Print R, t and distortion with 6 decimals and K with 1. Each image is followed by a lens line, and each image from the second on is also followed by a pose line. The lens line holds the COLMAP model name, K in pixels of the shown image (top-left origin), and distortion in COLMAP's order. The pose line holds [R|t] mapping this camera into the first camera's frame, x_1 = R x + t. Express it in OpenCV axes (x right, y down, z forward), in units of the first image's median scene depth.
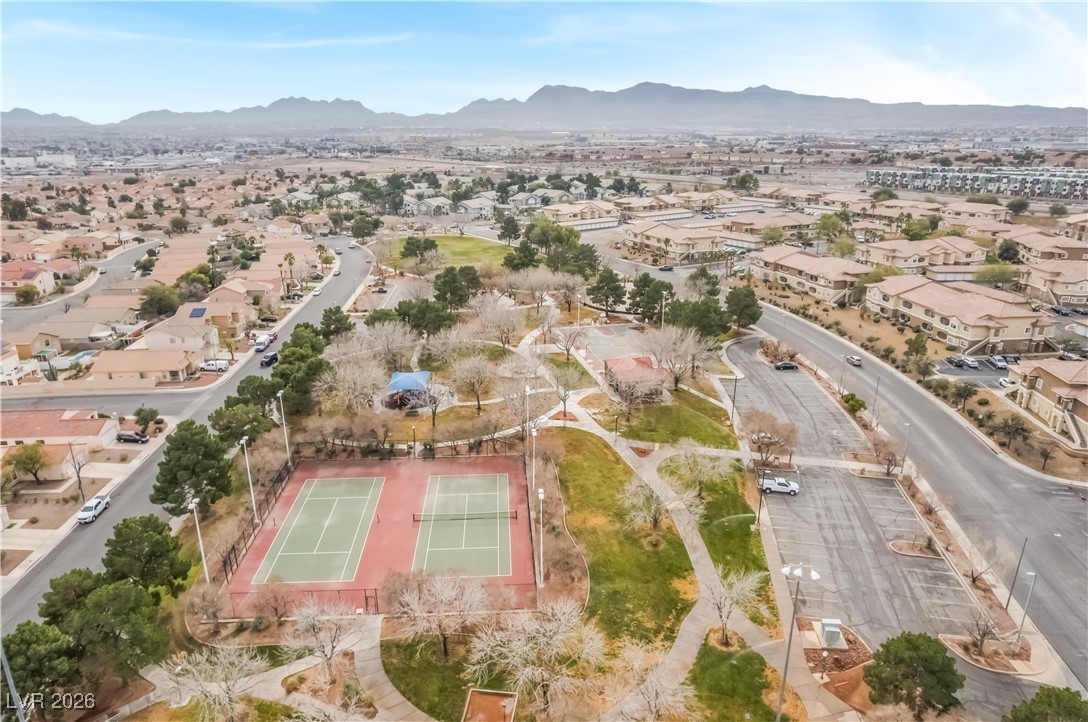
lens RADIAL K [[698.5, 0, 538.5], [0, 698.5, 356.0], [0, 0, 1]] dist [-0.078386, 0.068517]
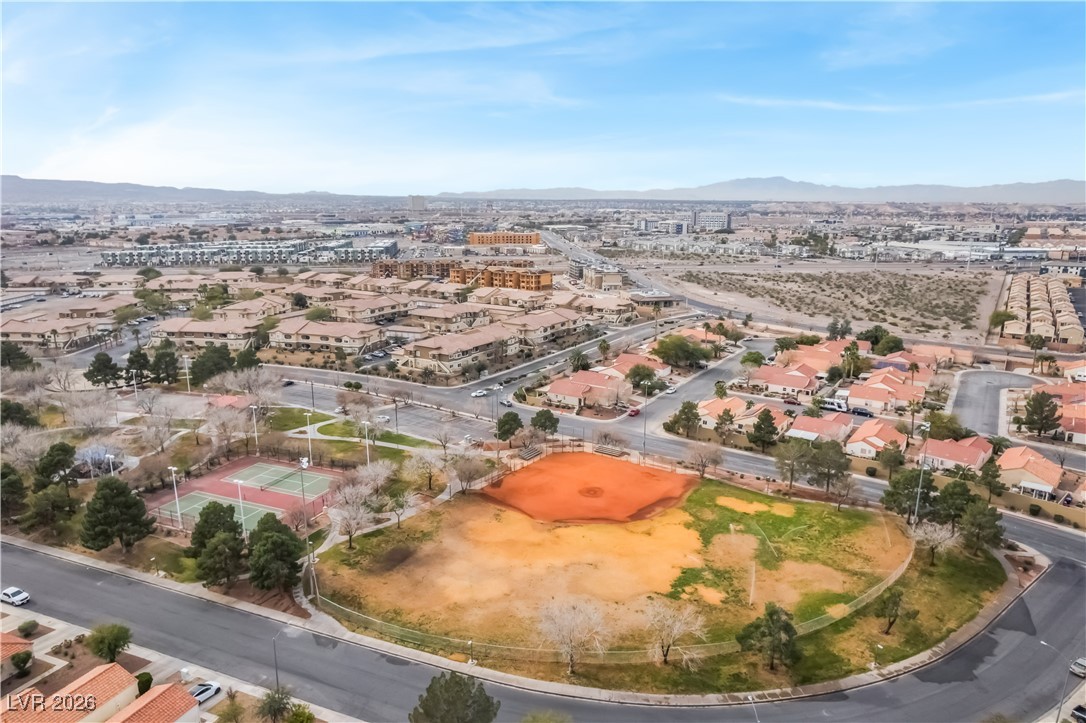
lens RADIAL K [[697.2, 0, 548.2], [0, 697.2, 364.7], [0, 0, 1]] dist [-0.078386, 0.068517]
pose [[0.428342, -0.198282, 0.881594, -0.533135], [0.276984, 0.957474, 0.080770, 0.008295], [-0.860118, 0.209590, 0.465047, -0.148863]]
